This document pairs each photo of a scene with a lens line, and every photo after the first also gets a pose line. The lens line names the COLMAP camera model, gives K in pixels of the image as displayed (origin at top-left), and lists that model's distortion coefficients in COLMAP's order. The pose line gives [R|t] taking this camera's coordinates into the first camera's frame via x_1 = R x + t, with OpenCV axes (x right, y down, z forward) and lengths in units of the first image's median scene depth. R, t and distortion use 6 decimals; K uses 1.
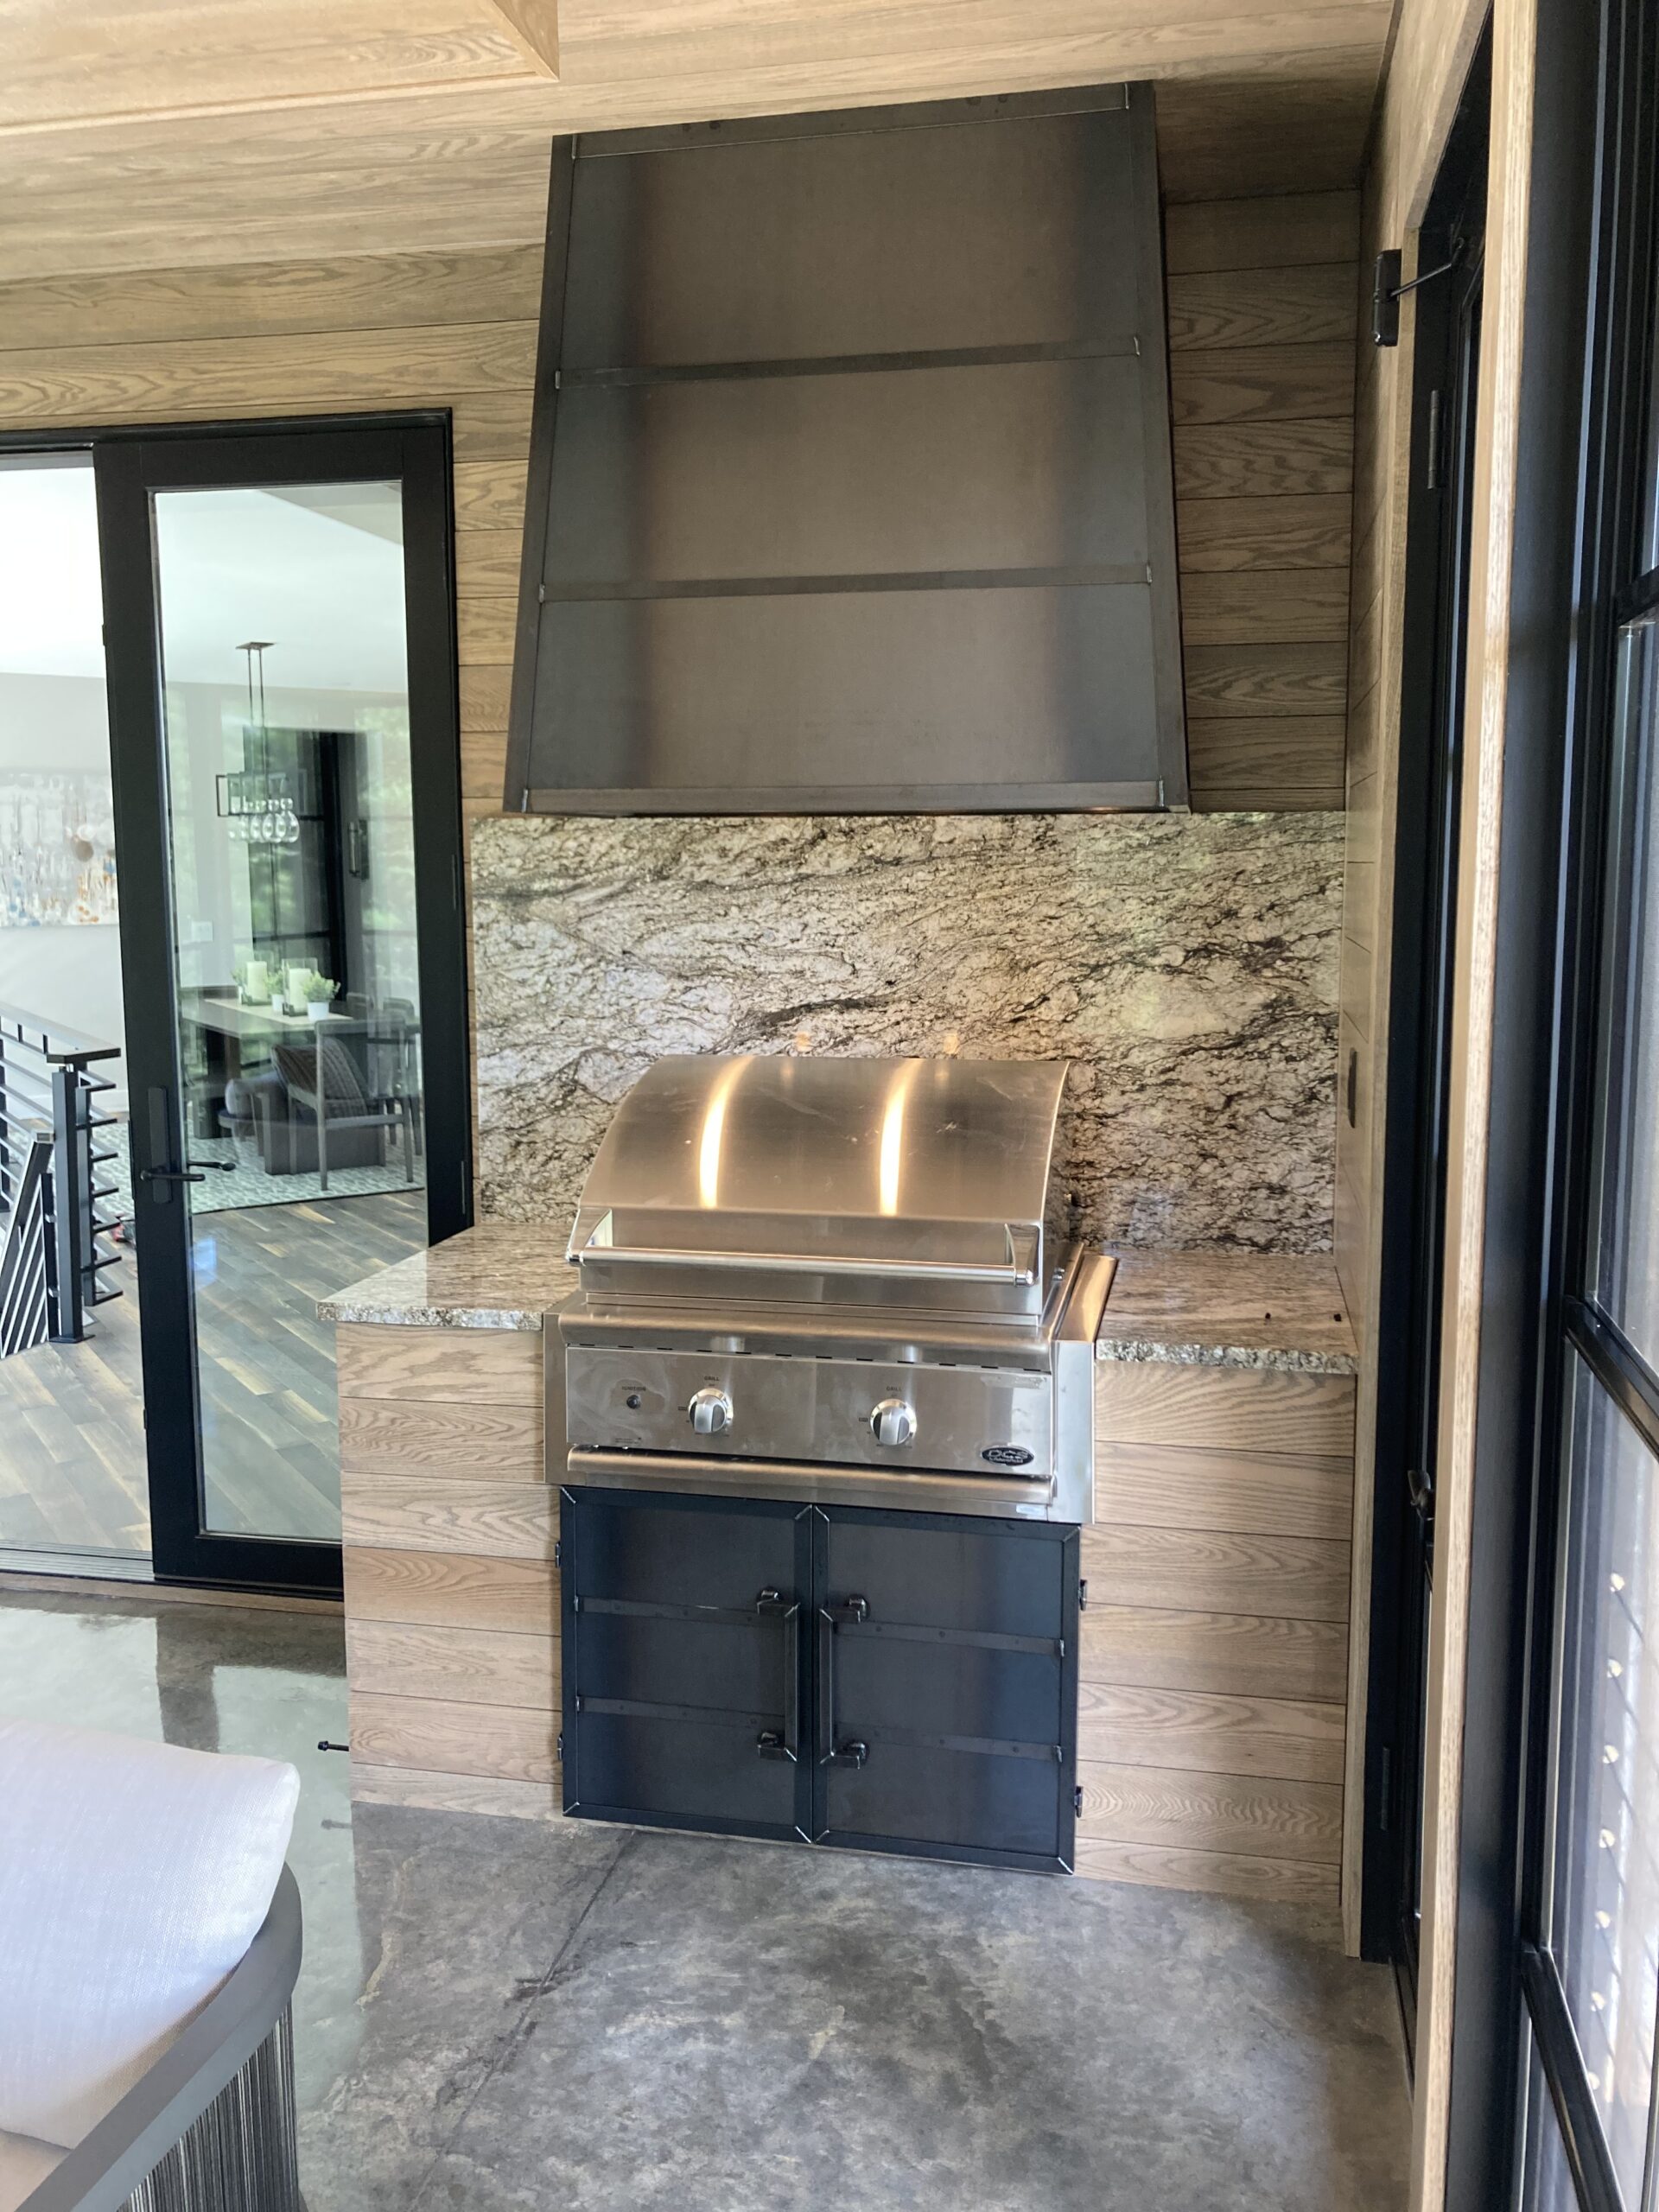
lens RADIAL K [[1841.0, 0, 830.6], [0, 1841.0, 1096.6], [0, 0, 1]] dist [0.068272, -0.046413]
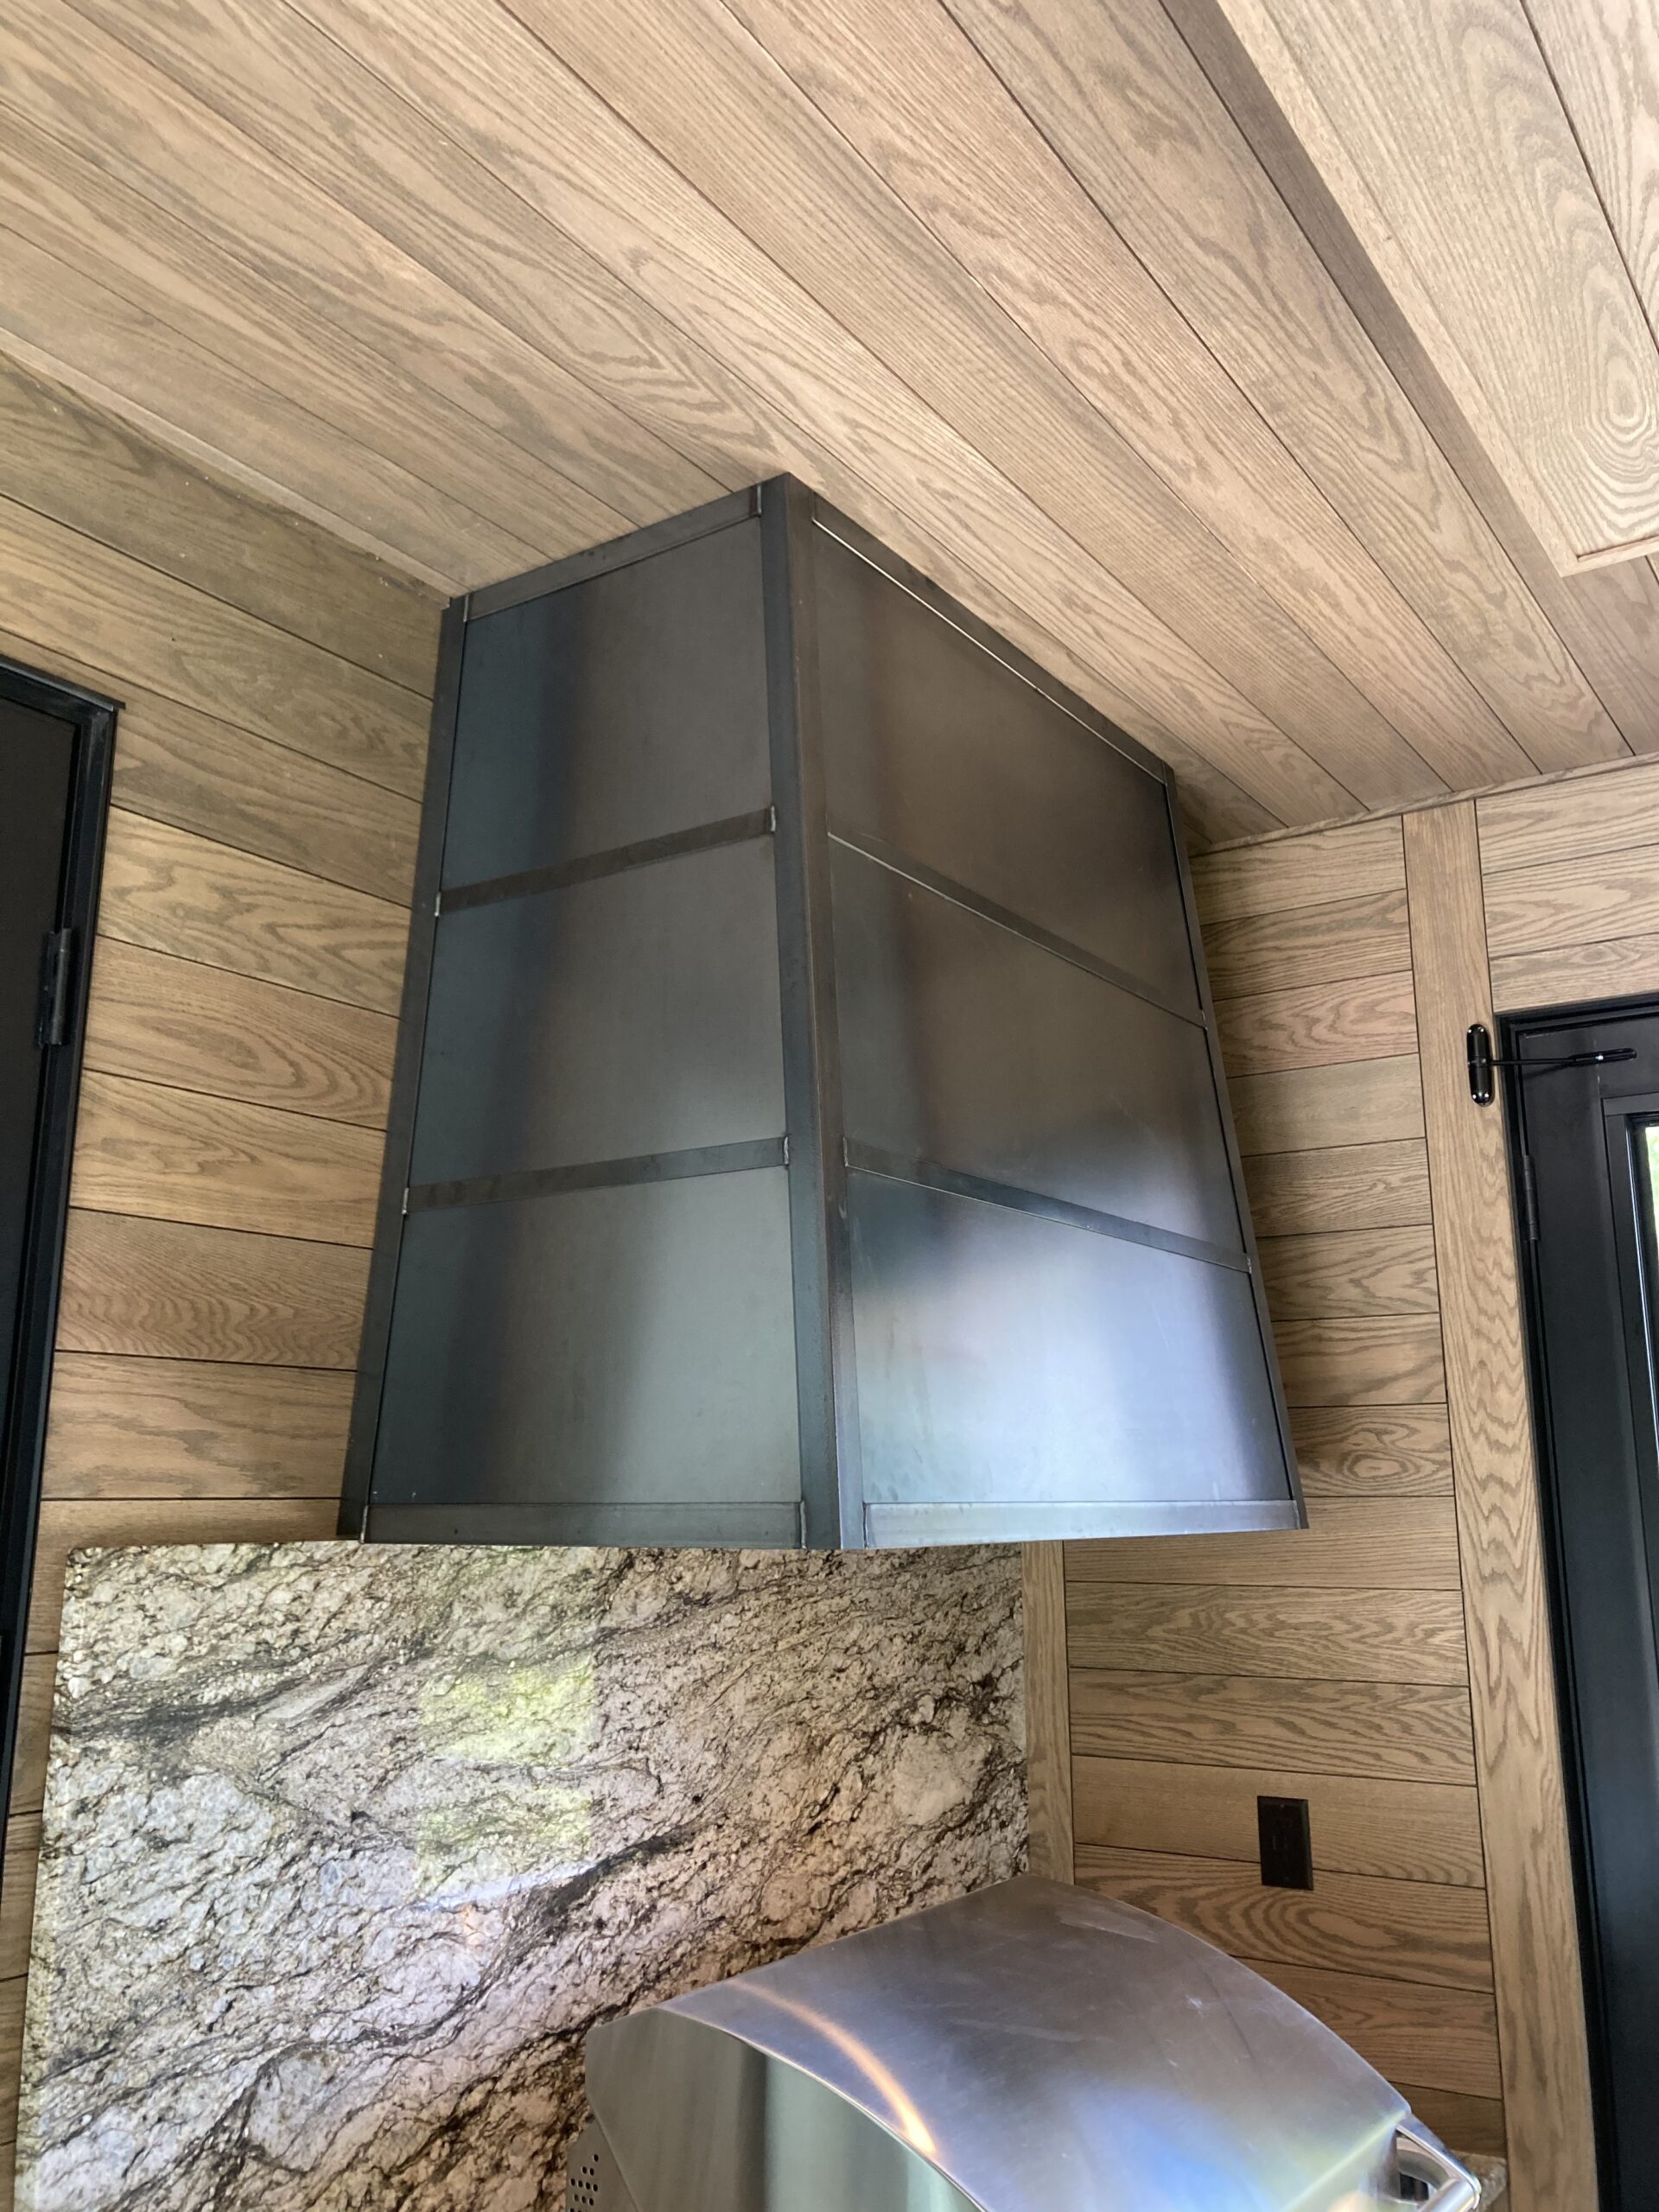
lens RADIAL K [[1841.0, 0, 835.9], [0, 1841.0, 1111.0], [0, 0, 1]] dist [0.068272, -0.046413]
pose [[0.362706, 0.191421, 0.912032, -0.569729], [0.117673, 0.961435, -0.248587, -0.123217], [-0.924444, 0.197485, 0.326193, 0.692941]]
